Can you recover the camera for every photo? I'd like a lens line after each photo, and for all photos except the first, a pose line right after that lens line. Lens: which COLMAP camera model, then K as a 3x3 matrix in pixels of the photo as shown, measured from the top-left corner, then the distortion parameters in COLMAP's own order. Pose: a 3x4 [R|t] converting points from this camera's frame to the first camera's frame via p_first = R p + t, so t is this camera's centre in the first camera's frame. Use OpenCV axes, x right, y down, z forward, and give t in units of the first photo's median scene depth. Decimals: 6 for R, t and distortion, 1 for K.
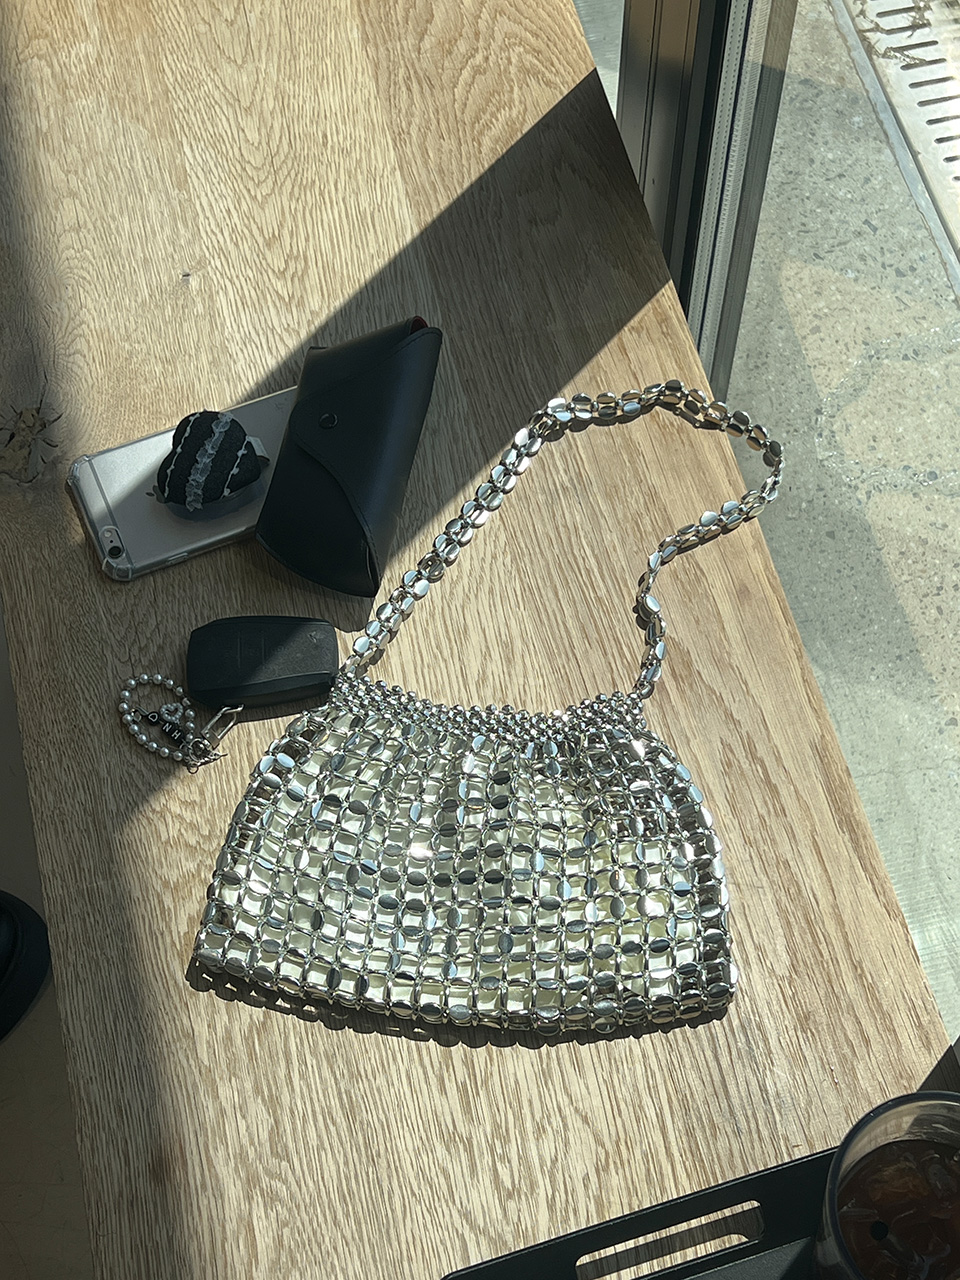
lens RADIAL K [[1918.2, 0, 518.0], [0, 1918.2, 637.5], [0, 0, 1]] dist [0.230557, -0.910901]
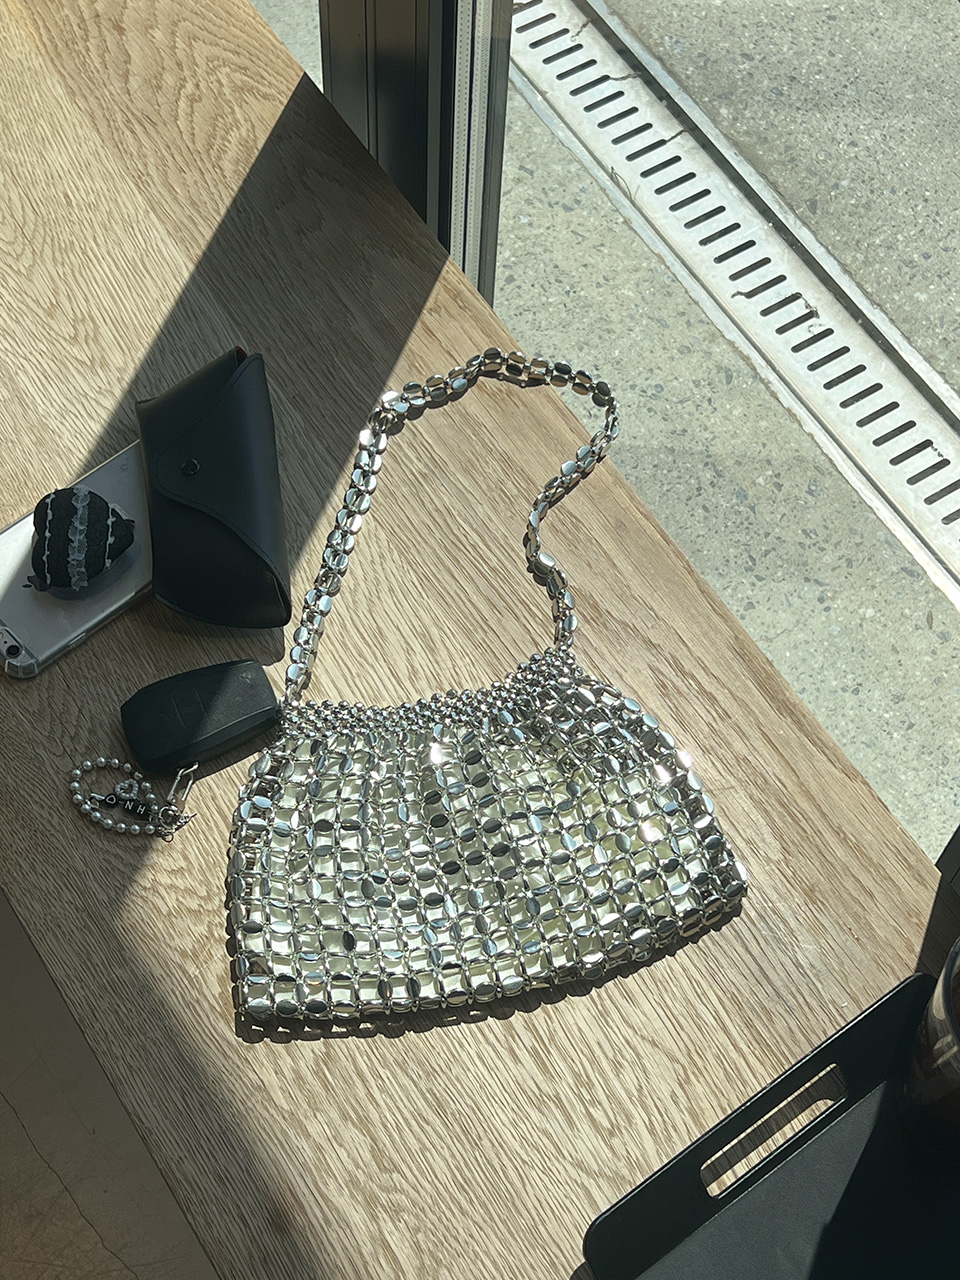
lens RADIAL K [[1918.2, 0, 518.0], [0, 1918.2, 637.5], [0, 0, 1]] dist [0.230557, -0.910901]
pose [[0.943217, -0.268316, 0.195828, -0.163191], [0.266199, 0.963186, 0.037557, -0.020472], [-0.198696, 0.016704, 0.979919, -0.016951]]
